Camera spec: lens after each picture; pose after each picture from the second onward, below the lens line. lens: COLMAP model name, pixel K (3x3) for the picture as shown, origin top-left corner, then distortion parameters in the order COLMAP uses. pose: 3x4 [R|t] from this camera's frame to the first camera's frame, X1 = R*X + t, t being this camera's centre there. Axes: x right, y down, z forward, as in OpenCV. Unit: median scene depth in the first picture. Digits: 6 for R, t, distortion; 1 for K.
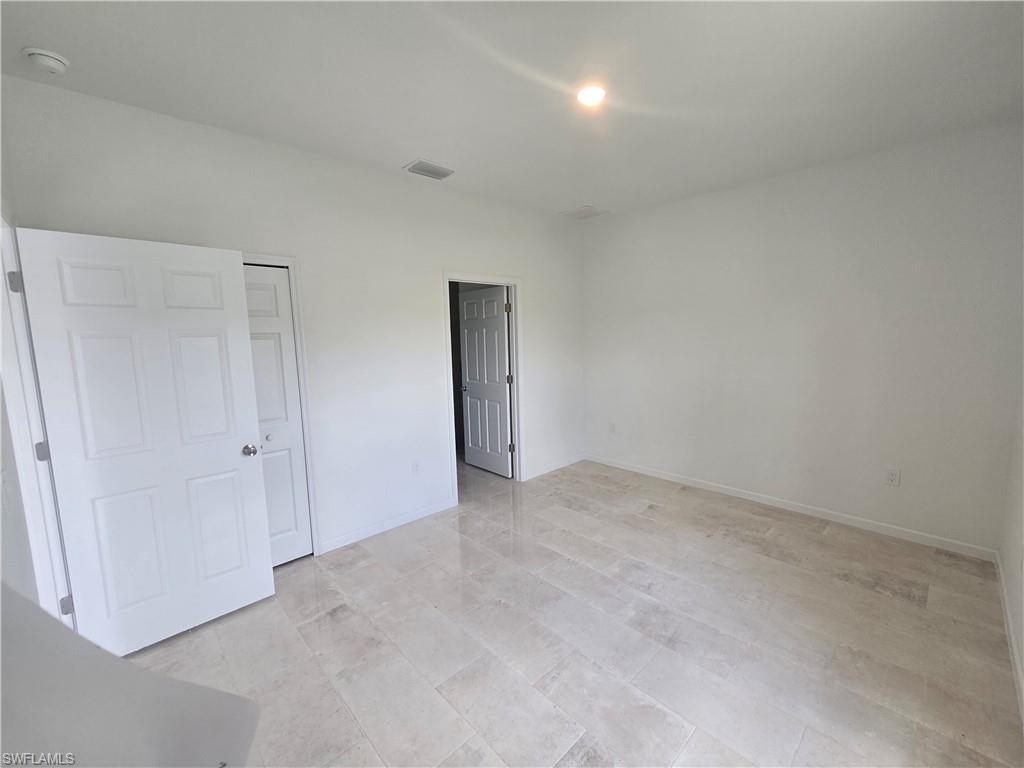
lens RADIAL K [[419.9, 0, 518.1], [0, 419.9, 385.4], [0, 0, 1]] dist [-0.000294, 0.000806]
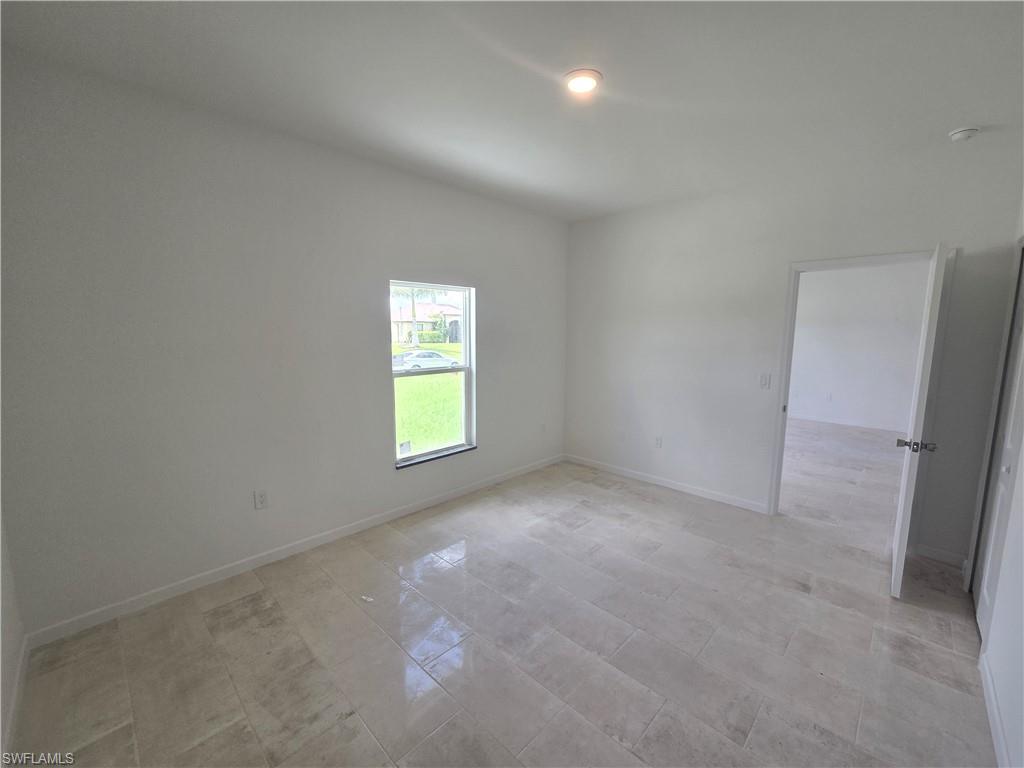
lens RADIAL K [[419.9, 0, 518.1], [0, 419.9, 385.4], [0, 0, 1]] dist [-0.000294, 0.000806]
pose [[-0.998943, 0.020163, -0.041316, 0.264677], [0.009107, 0.967670, 0.252057, -0.191531], [0.045062, 0.251414, -0.966830, 1.491297]]
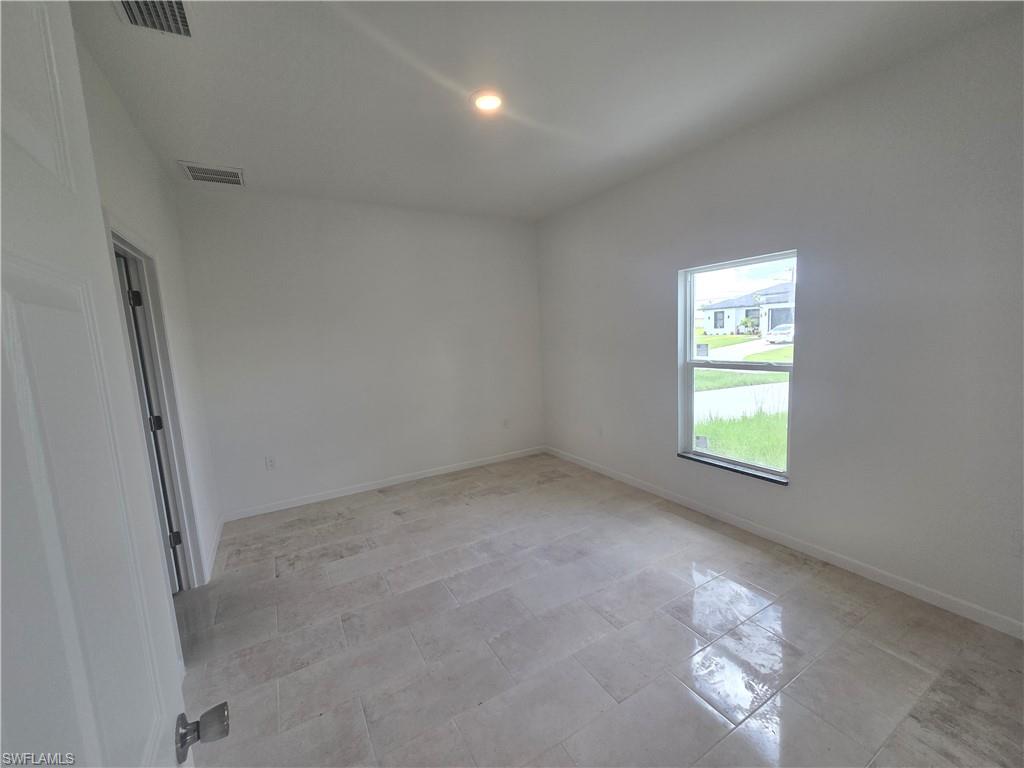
lens RADIAL K [[419.9, 0, 518.1], [0, 419.9, 385.4], [0, 0, 1]] dist [-0.000294, 0.000806]
pose [[0.231244, -0.114922, 0.966085, -0.649806], [0.161750, 0.983720, 0.078303, -0.043345], [-0.959356, 0.138157, 0.246068, 0.547951]]
